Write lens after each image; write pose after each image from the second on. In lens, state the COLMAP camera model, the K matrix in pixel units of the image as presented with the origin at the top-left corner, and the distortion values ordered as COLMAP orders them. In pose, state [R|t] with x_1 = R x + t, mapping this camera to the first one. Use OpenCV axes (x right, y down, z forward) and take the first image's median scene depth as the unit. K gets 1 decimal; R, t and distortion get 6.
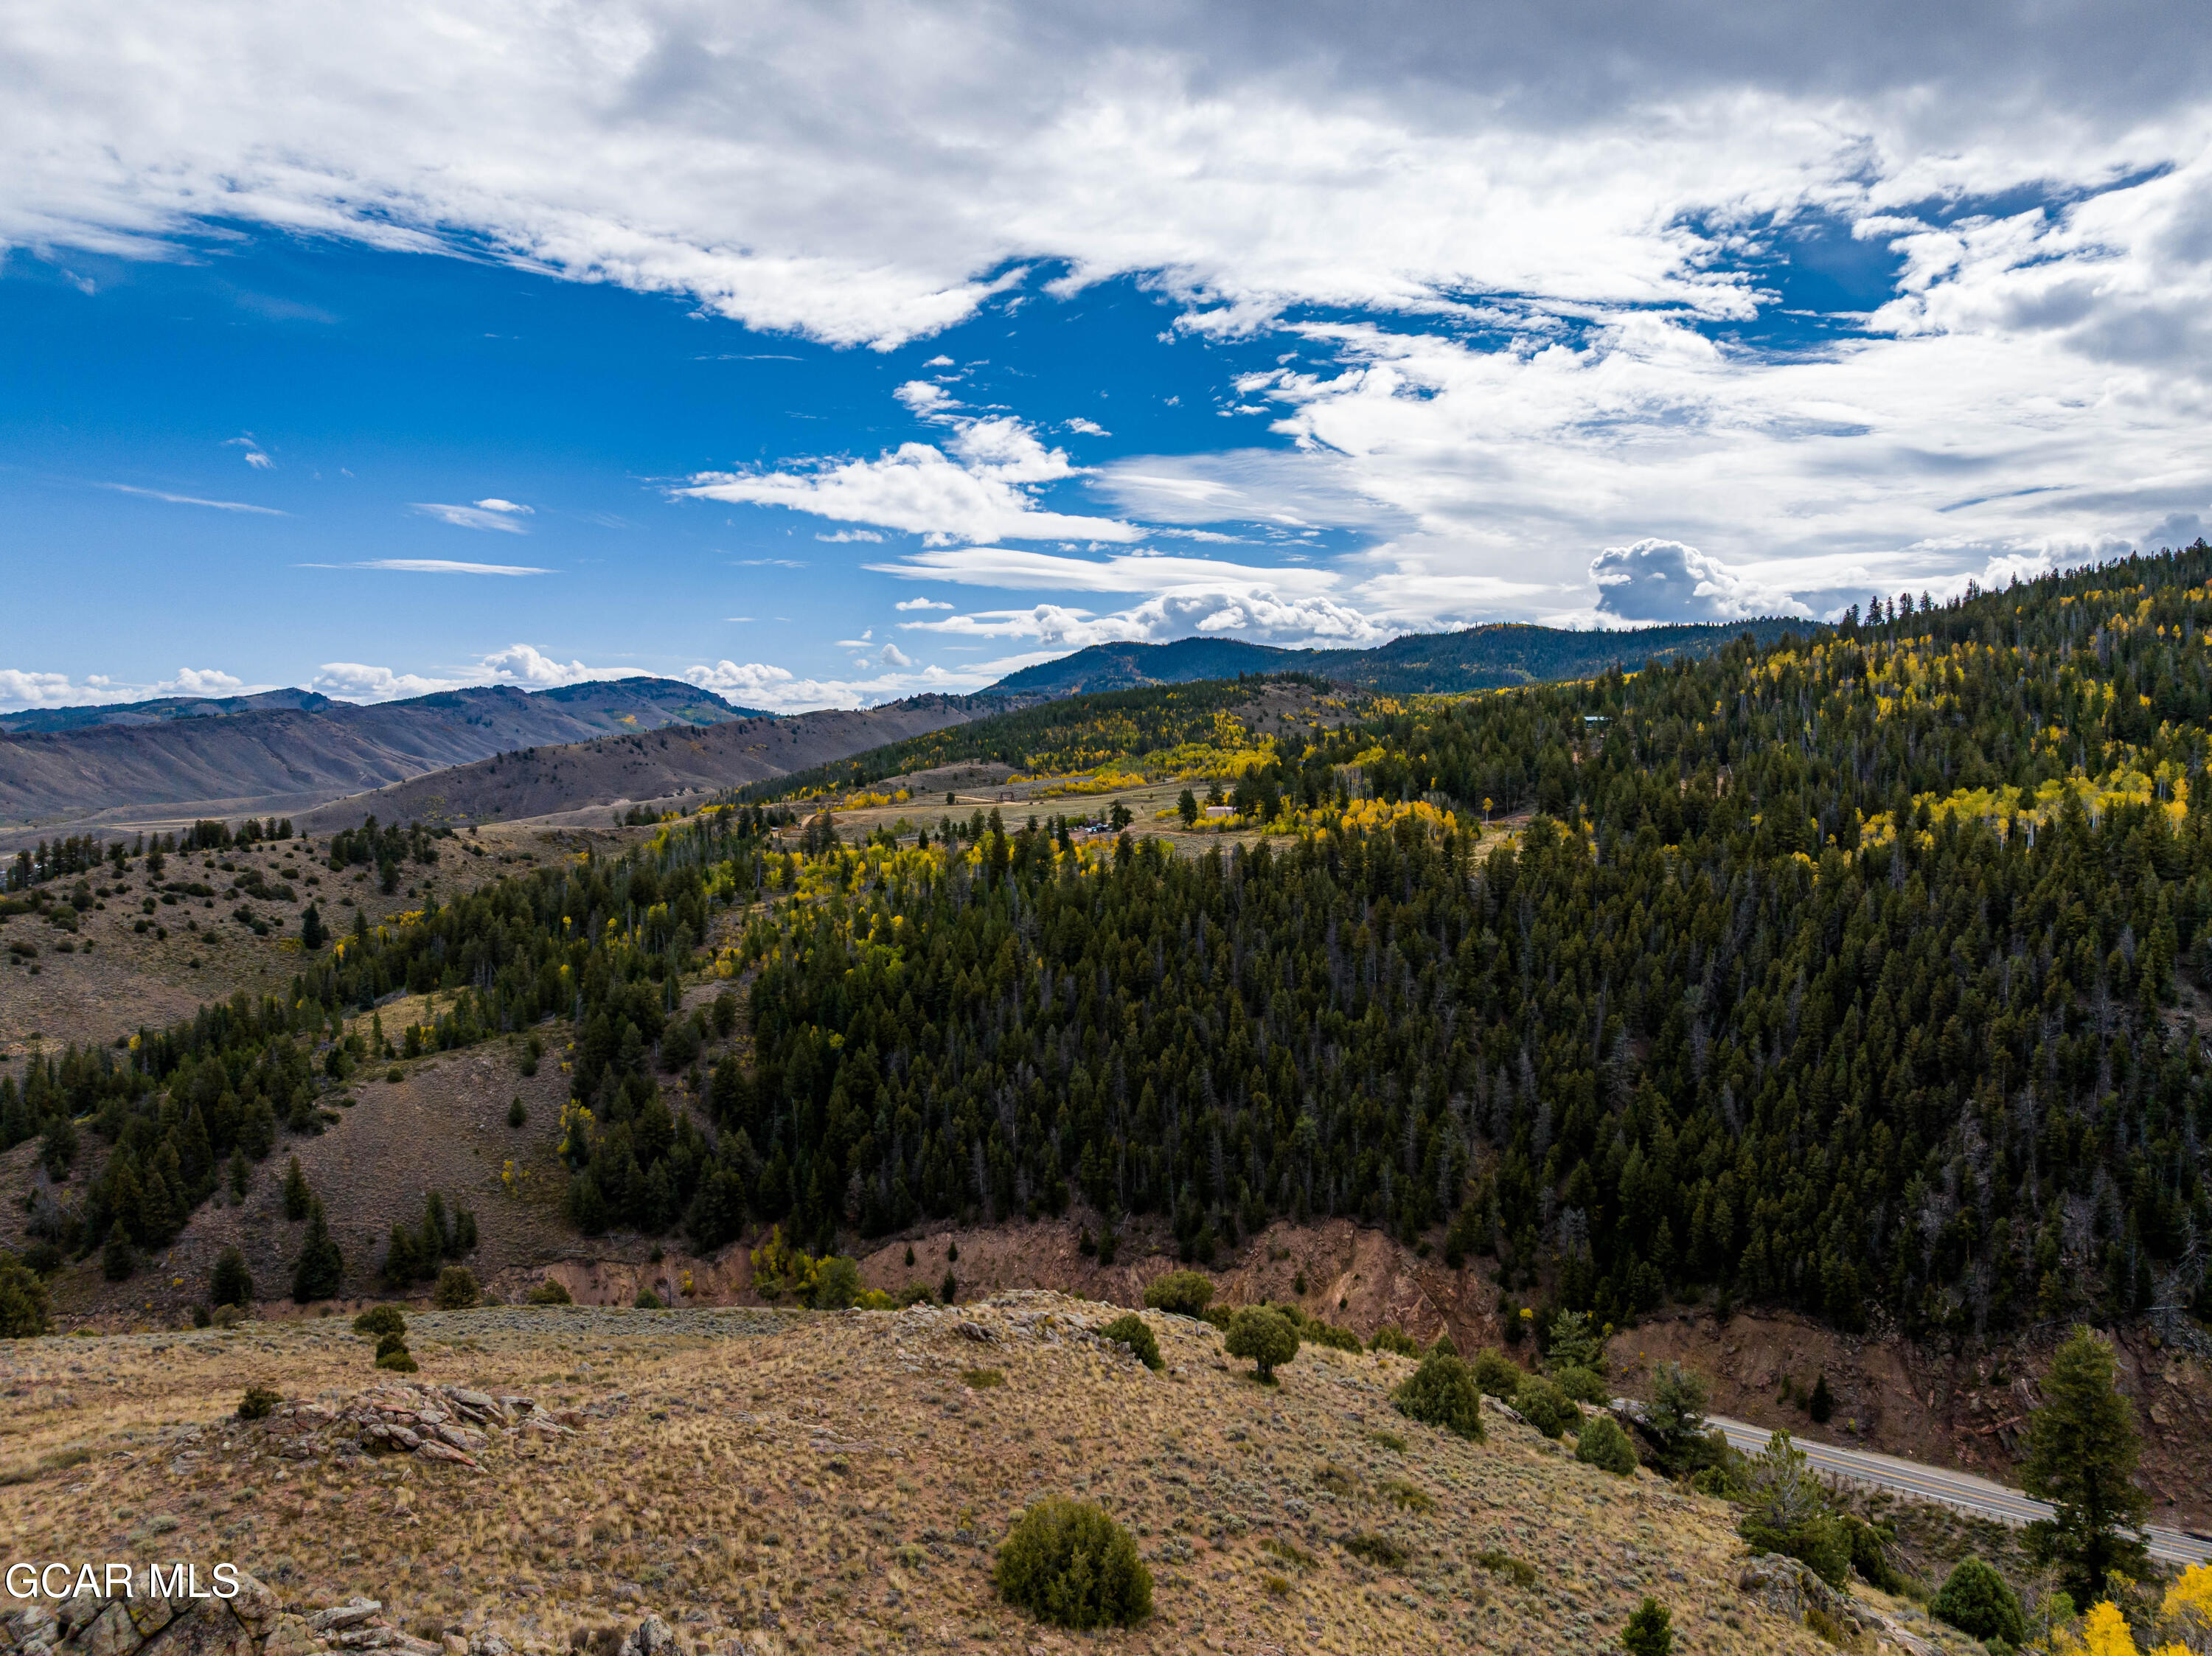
lens RADIAL K [[1556.1, 0, 1117.8], [0, 1556.1, 817.4], [0, 0, 1]] dist [-0.040820, 0.006400]
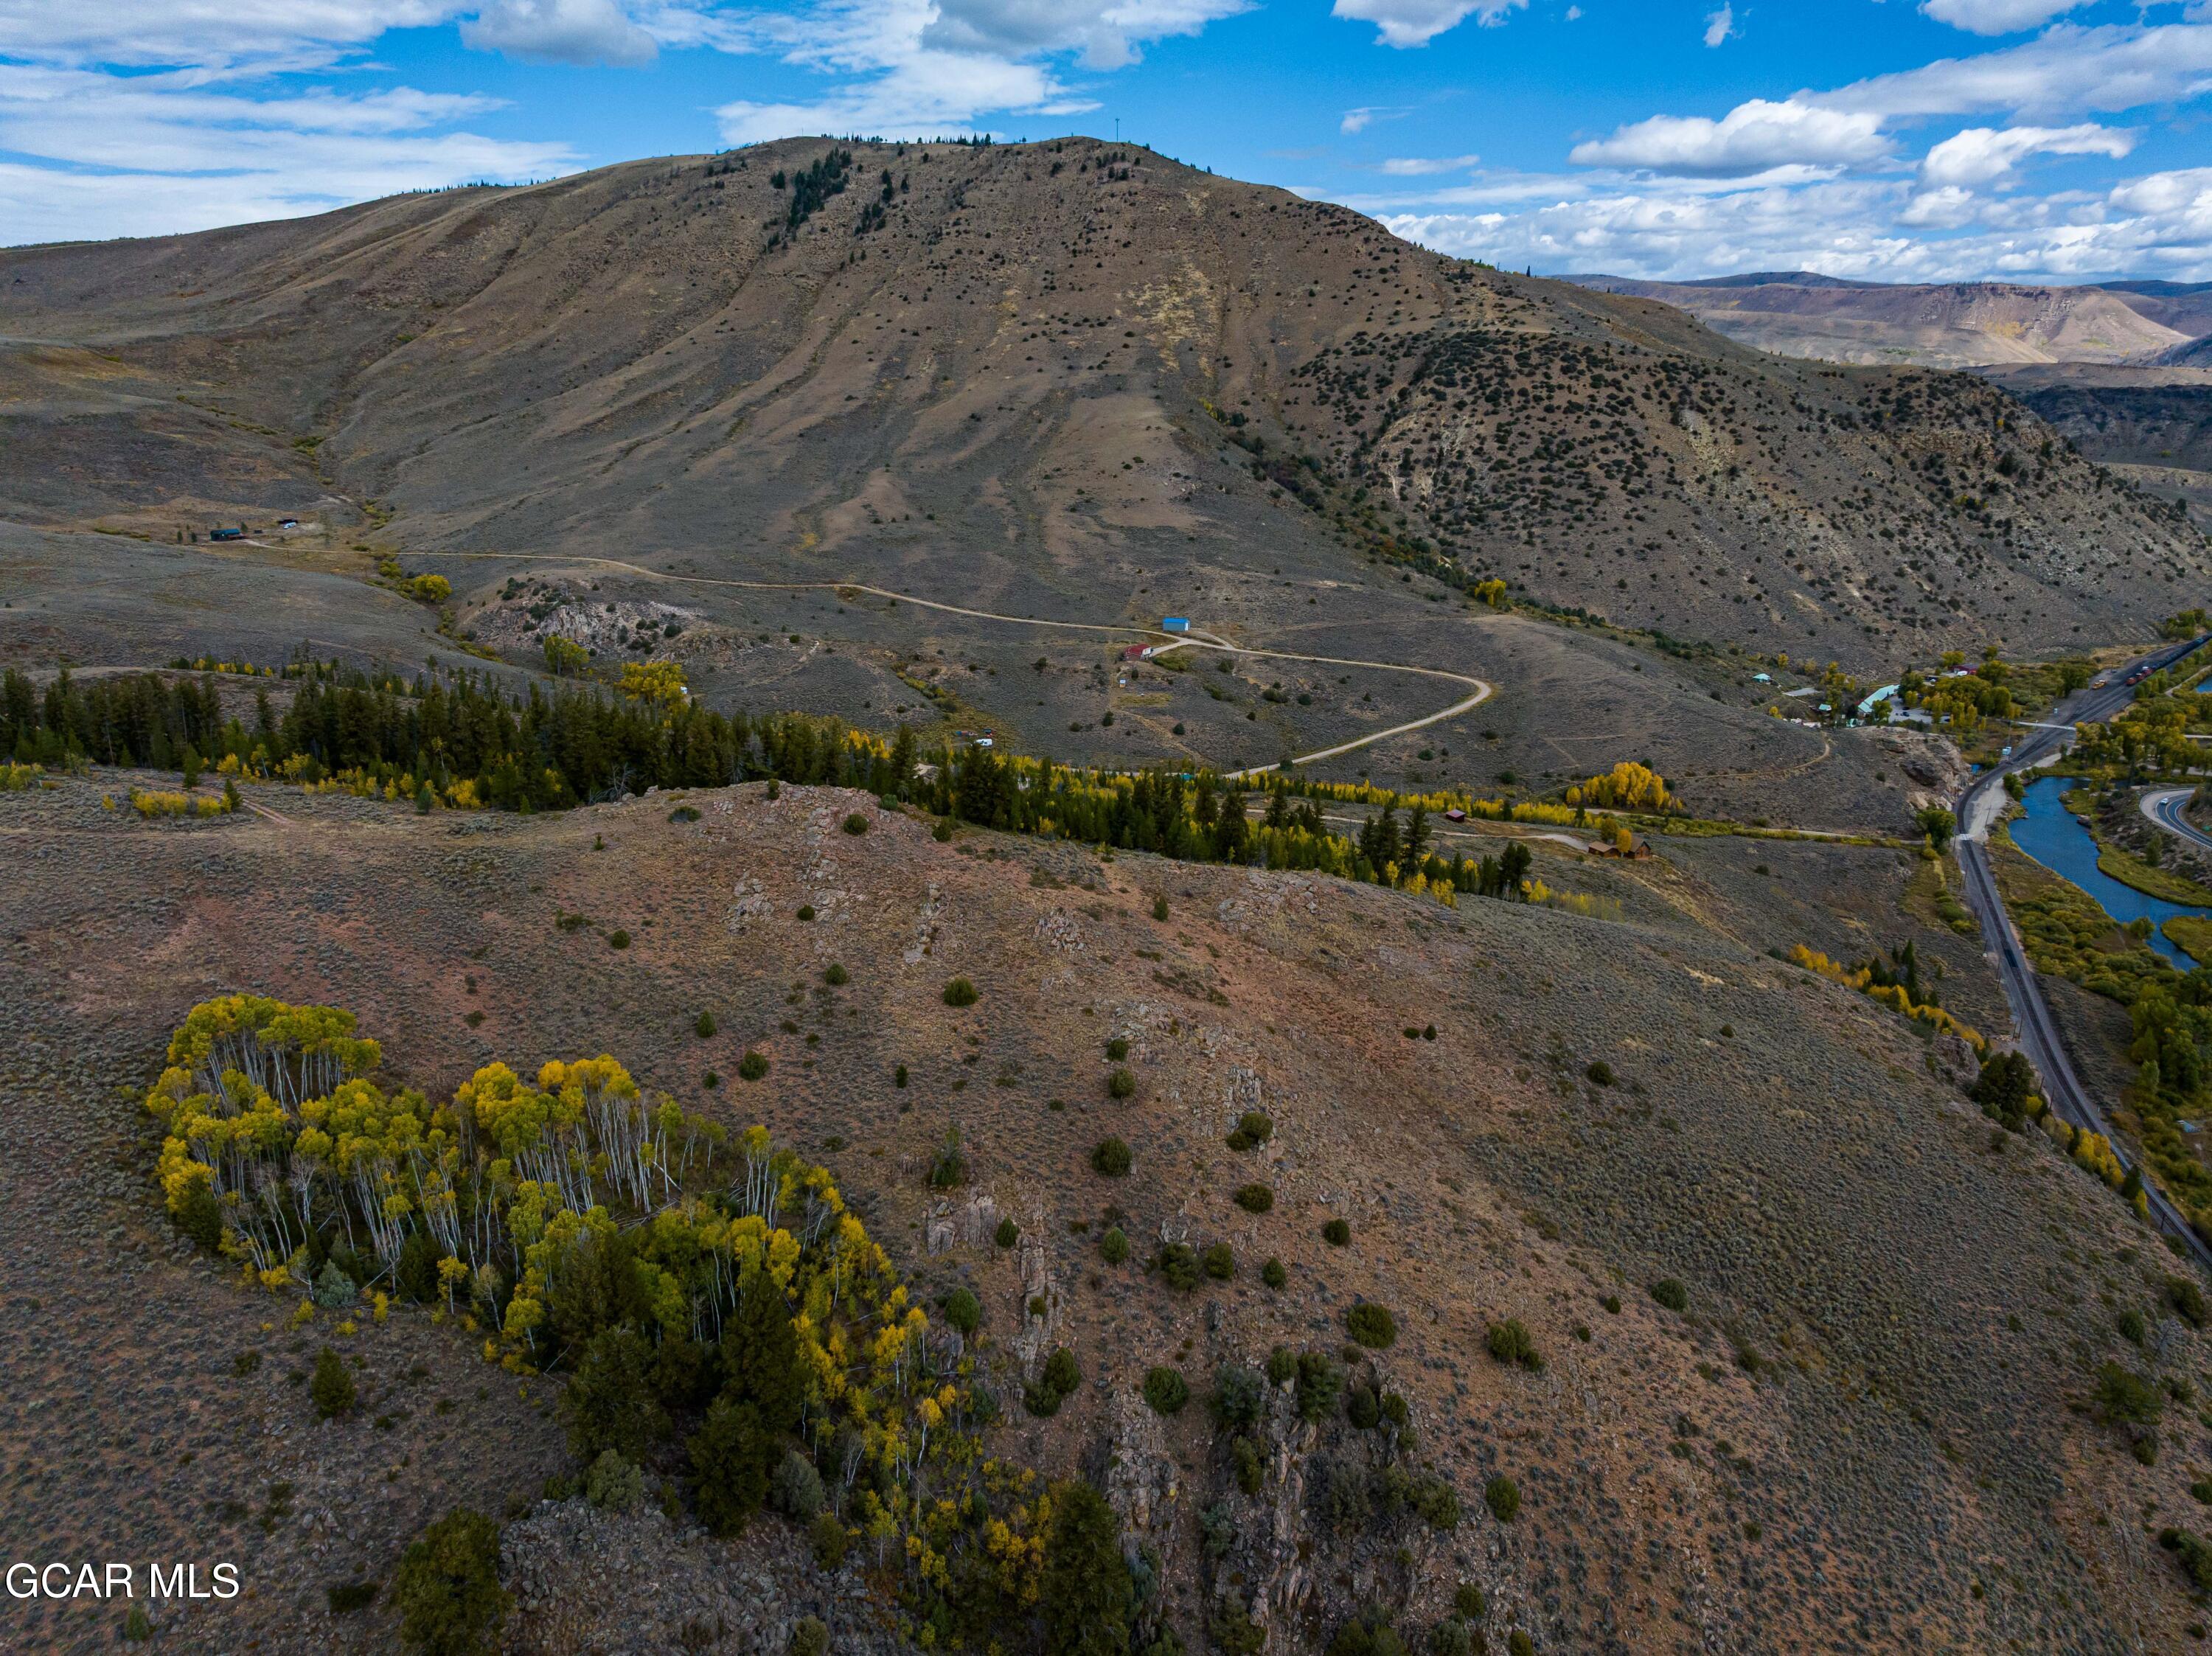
lens RADIAL K [[1556.1, 0, 1116.7], [0, 1556.1, 809.8], [0, 0, 1]] dist [-0.040820, 0.006400]
pose [[-0.460675, 0.243311, -0.853568, 0.414690], [-0.017000, 0.959097, 0.282566, -0.157014], [0.887406, 0.144682, -0.437696, 0.389322]]
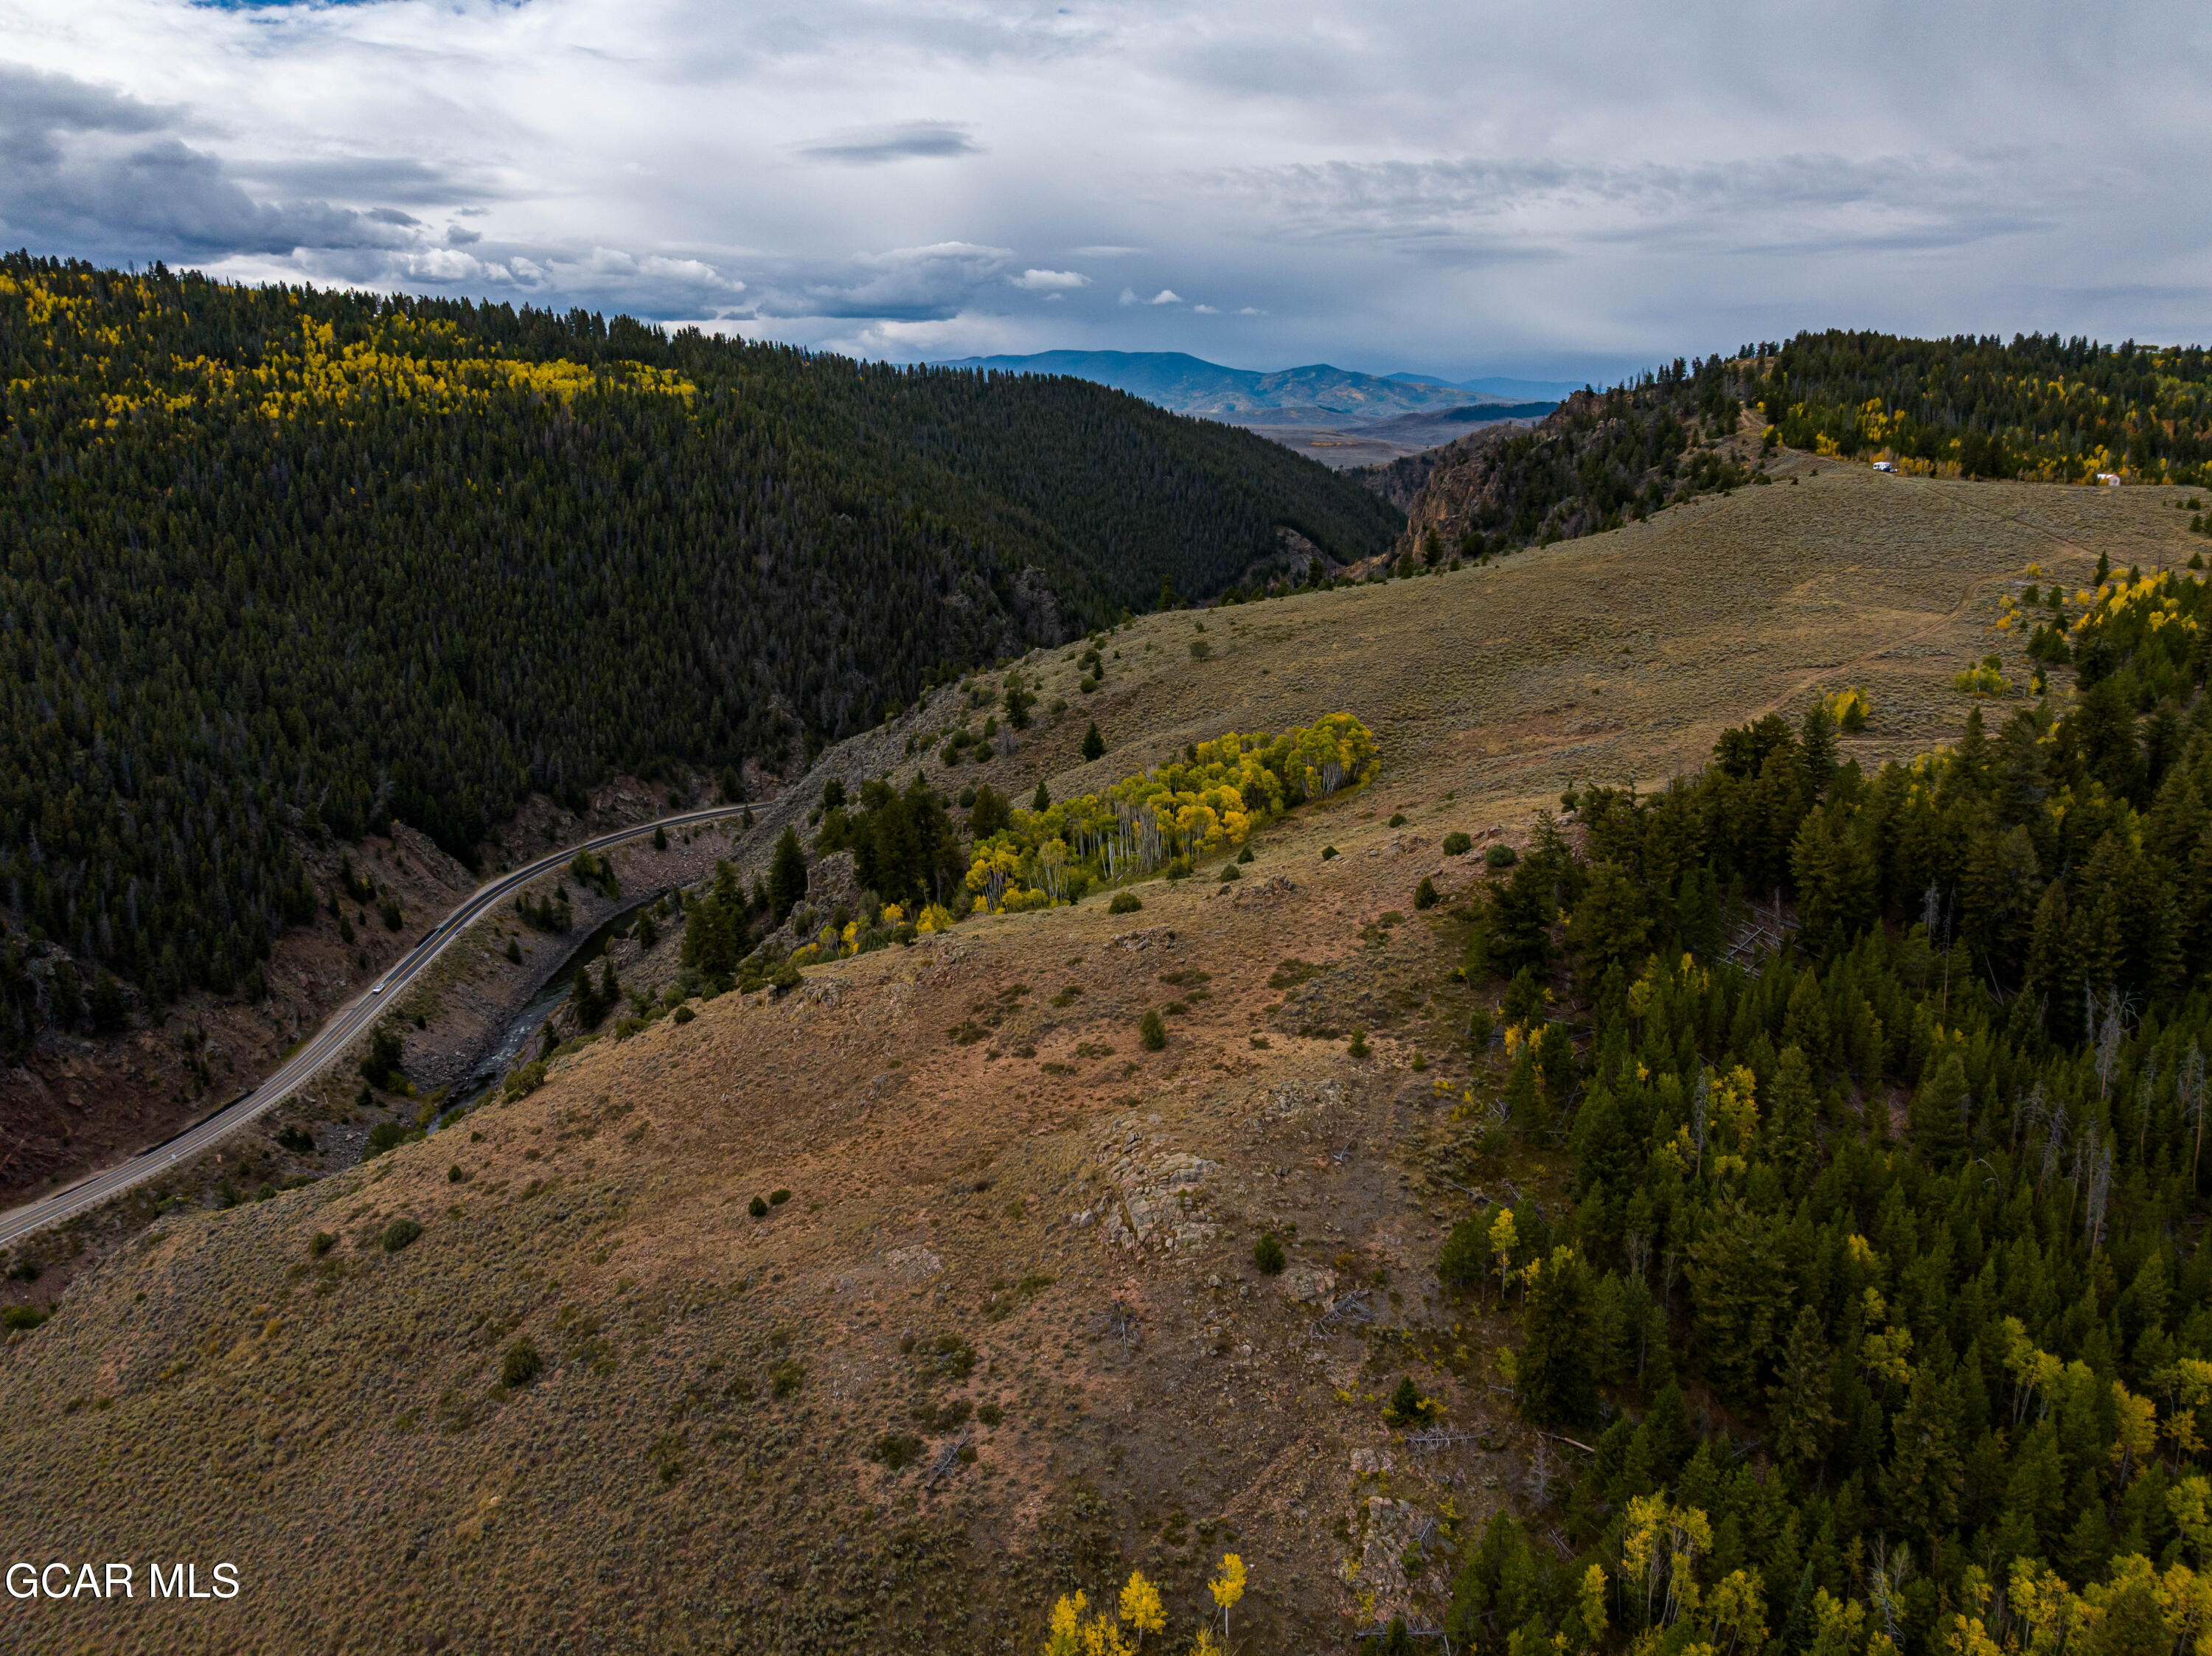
lens RADIAL K [[1556.1, 0, 1115.8], [0, 1556.1, 825.6], [0, 0, 1]] dist [-0.040820, 0.006400]
pose [[-0.277625, -0.241744, 0.929776, -0.496000], [0.033950, 0.964749, 0.260974, -0.111069], [-0.960090, 0.104019, -0.259631, 0.254970]]
